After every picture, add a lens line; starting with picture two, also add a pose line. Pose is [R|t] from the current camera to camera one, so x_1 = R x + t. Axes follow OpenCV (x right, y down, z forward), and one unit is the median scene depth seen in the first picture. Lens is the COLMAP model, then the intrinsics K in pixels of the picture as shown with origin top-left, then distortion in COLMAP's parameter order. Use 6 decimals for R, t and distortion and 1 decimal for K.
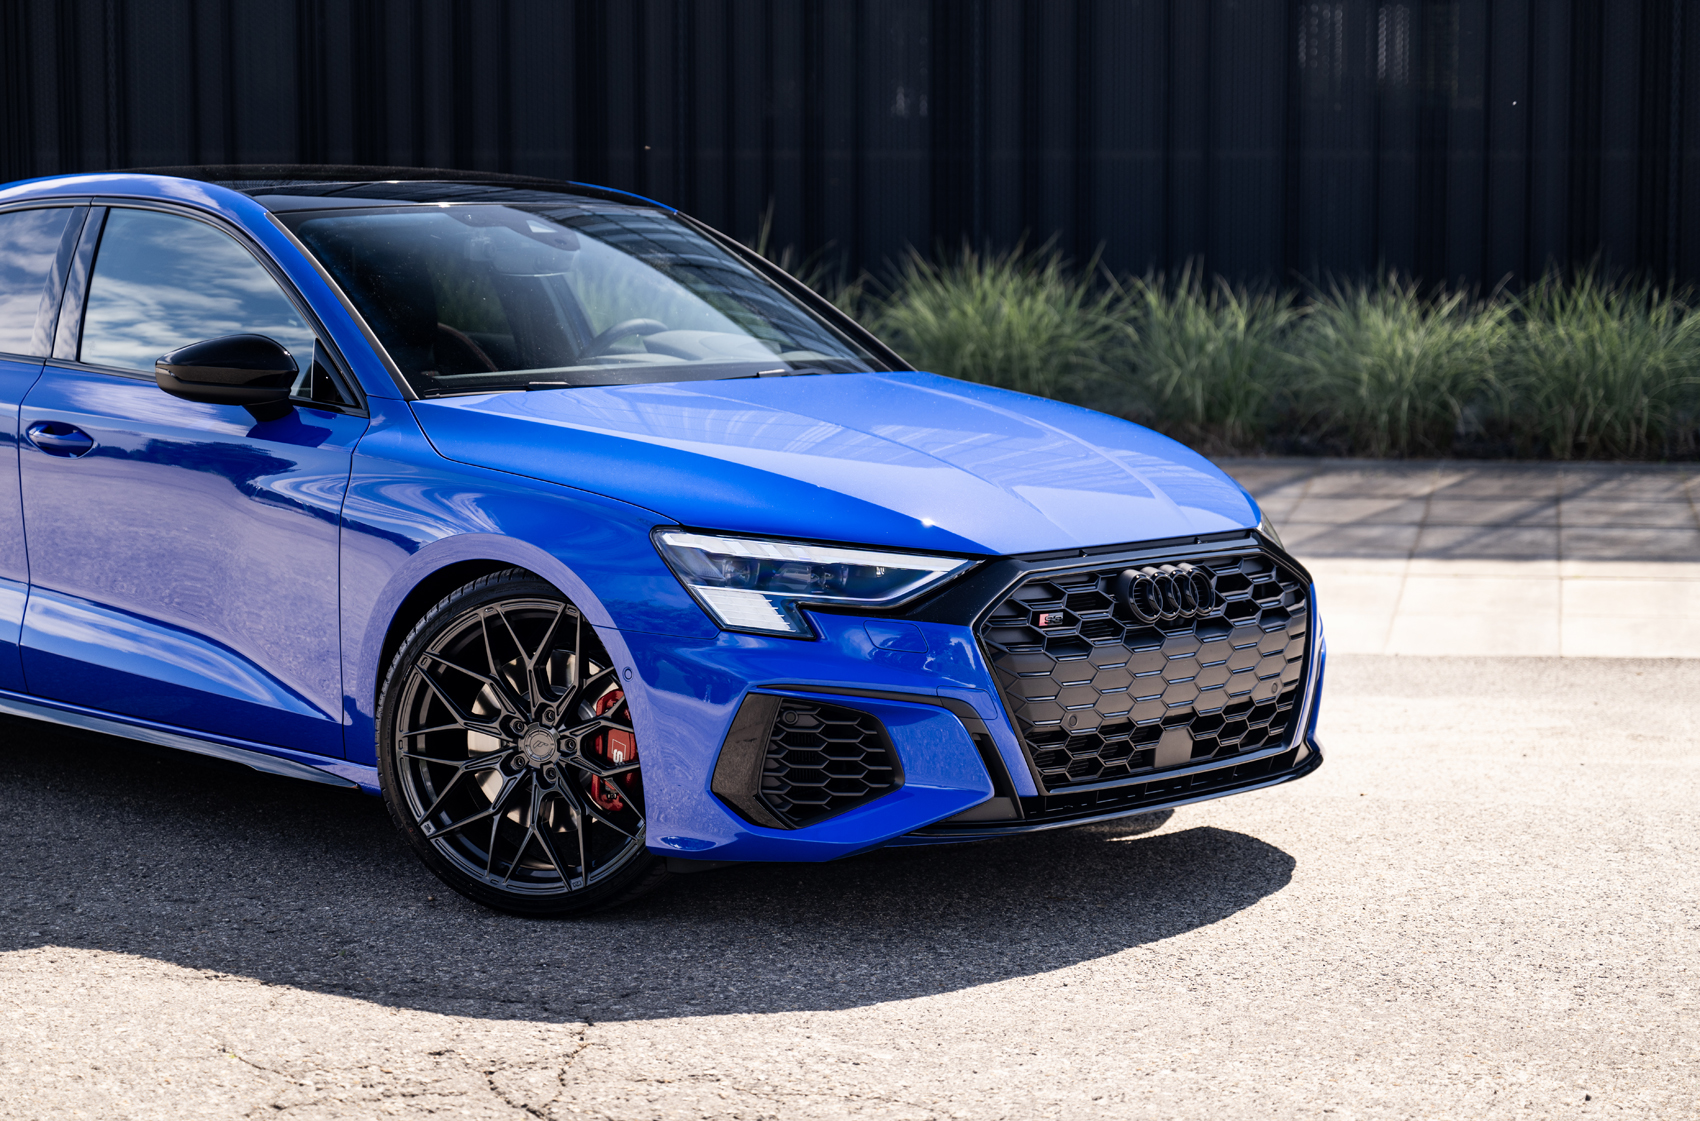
lens RADIAL K [[3354.4, 0, 850.8], [0, 3354.4, 560.1], [0, 0, 1]] dist [-0.050491, 0.000000]
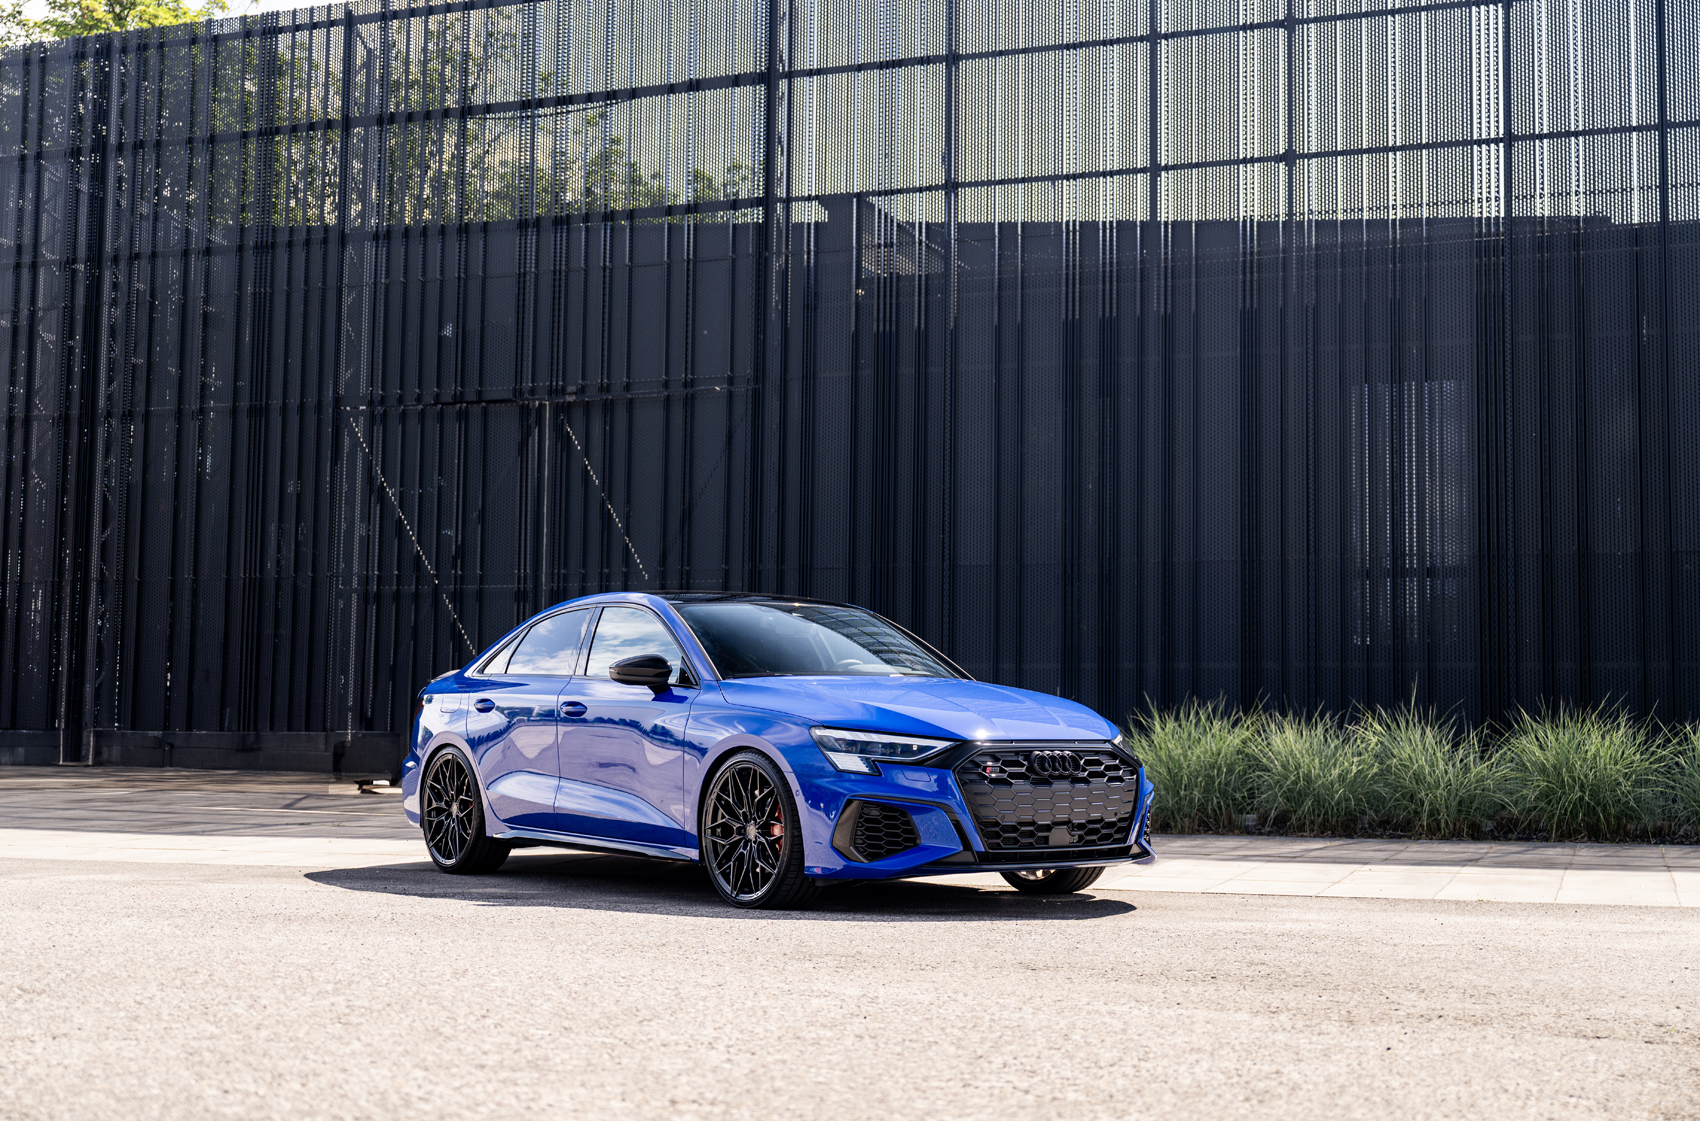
lens RADIAL K [[1995.4, 0, 849.4], [0, 1995.4, 574.7], [0, 0, 1]] dist [0.020129, 0.000000]
pose [[0.983016, -0.017906, -0.182642, 0.201602], [-0.018561, 0.980425, -0.196016, 0.144907], [0.182576, 0.196077, 0.963442, -0.268710]]
